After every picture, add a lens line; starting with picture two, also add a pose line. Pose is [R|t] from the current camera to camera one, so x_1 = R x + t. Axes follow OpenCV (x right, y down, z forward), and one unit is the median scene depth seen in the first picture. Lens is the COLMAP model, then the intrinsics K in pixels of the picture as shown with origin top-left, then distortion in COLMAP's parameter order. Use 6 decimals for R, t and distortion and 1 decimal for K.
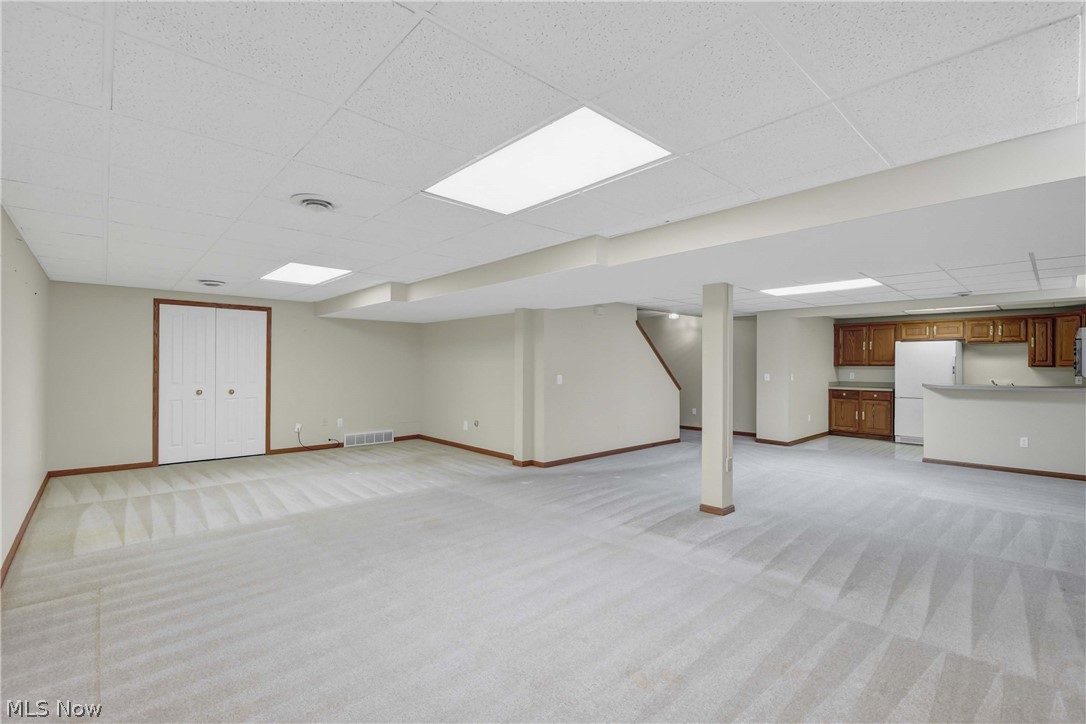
lens RADIAL K [[484.5, 0, 554.9], [0, 484.5, 358.6], [0, 0, 1]] dist [-0.001962, -0.006297]
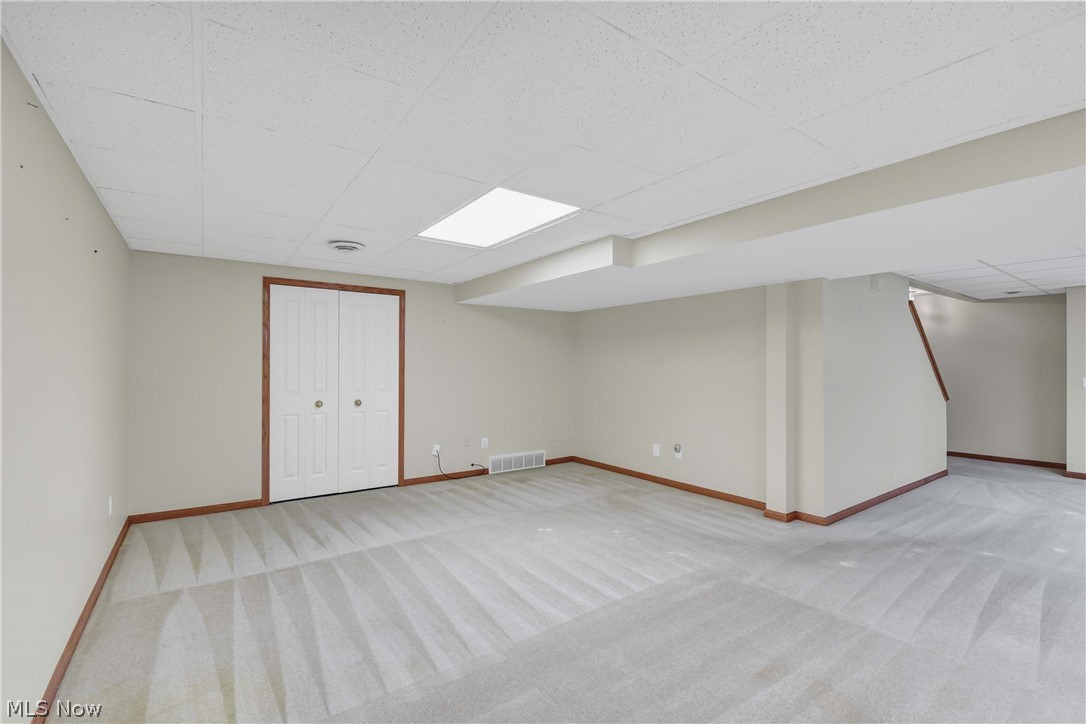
lens RADIAL K [[484.5, 0, 560.6], [0, 484.5, 358.5], [0, 0, 1]] dist [-0.001962, -0.006297]
pose [[0.993127, -0.004294, -0.116962, -0.288701], [0.003912, 0.999986, -0.003495, 0.004311], [0.116975, 0.003013, 0.993130, 0.314209]]
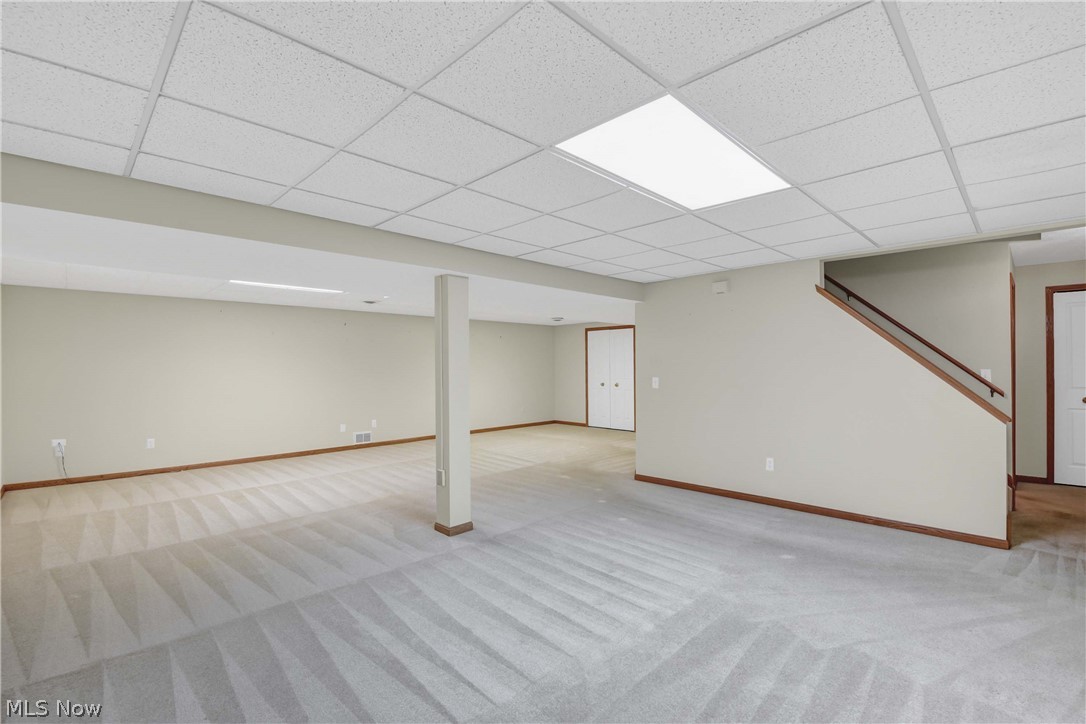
lens RADIAL K [[484.5, 0, 547.9], [0, 484.5, 363.4], [0, 0, 1]] dist [-0.001962, -0.006297]
pose [[0.024906, -0.010606, -0.999634, 0.851363], [0.008829, 0.999907, -0.010389, 0.017074], [0.999651, -0.008567, 0.024997, 0.805872]]
